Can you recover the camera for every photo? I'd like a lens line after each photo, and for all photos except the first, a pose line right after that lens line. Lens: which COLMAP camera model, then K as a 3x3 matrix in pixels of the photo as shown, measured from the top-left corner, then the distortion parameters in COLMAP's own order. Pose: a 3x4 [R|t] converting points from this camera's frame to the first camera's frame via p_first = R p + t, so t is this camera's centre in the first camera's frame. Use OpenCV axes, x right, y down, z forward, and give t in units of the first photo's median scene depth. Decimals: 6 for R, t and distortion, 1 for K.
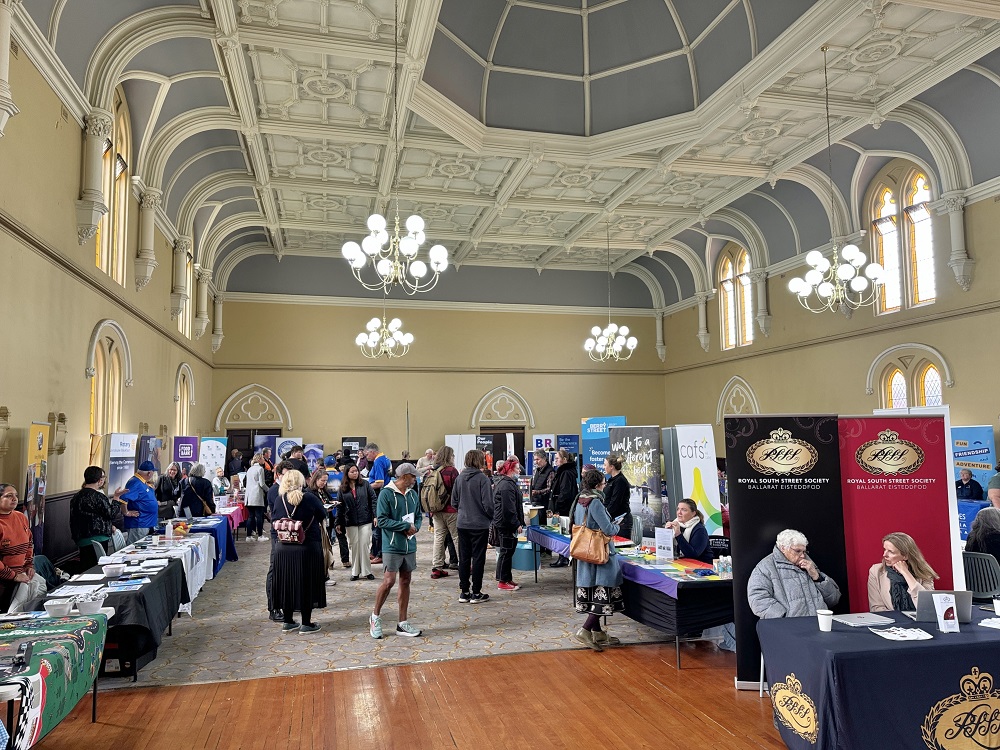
lens RADIAL K [[701.5, 0, 492.9], [0, 701.5, 381.5], [0, 0, 1]] dist [0.188588, -0.399476]
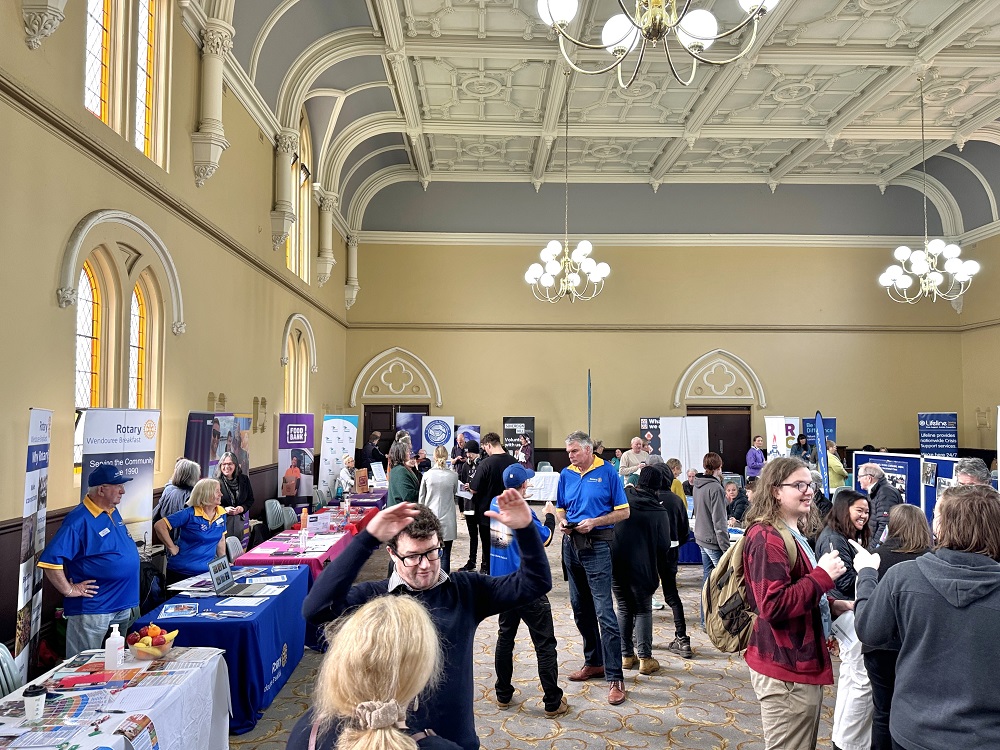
lens RADIAL K [[715.0, 0, 497.4], [0, 715.0, 380.1], [0, 0, 1]] dist [0.087107, -0.124135]
pose [[0.977915, 0.001331, -0.208998, -0.068590], [0.004798, 0.999573, 0.028812, 0.019756], [0.208947, -0.029178, 0.977492, 0.287380]]
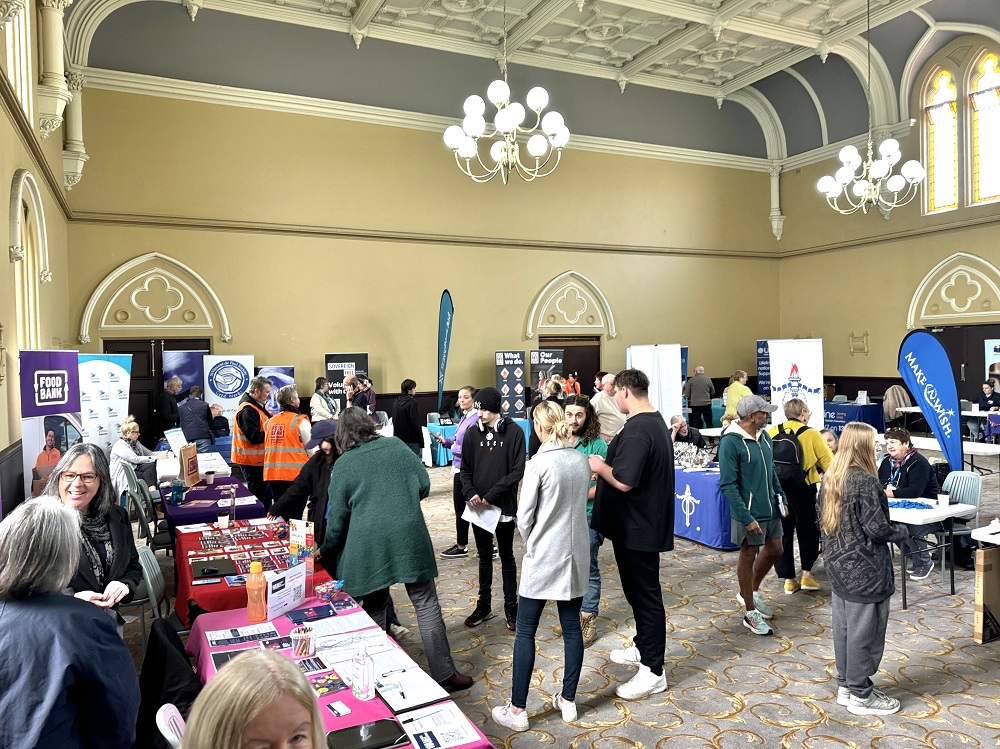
lens RADIAL K [[723.8, 0, 505.0], [0, 723.8, 375.3], [0, 0, 1]] dist [0.086924, -0.103341]
pose [[0.975868, -0.016686, 0.217721, -0.233533], [-0.006548, 0.994391, 0.105561, 0.039214], [-0.218261, -0.104439, 0.970286, 0.473260]]
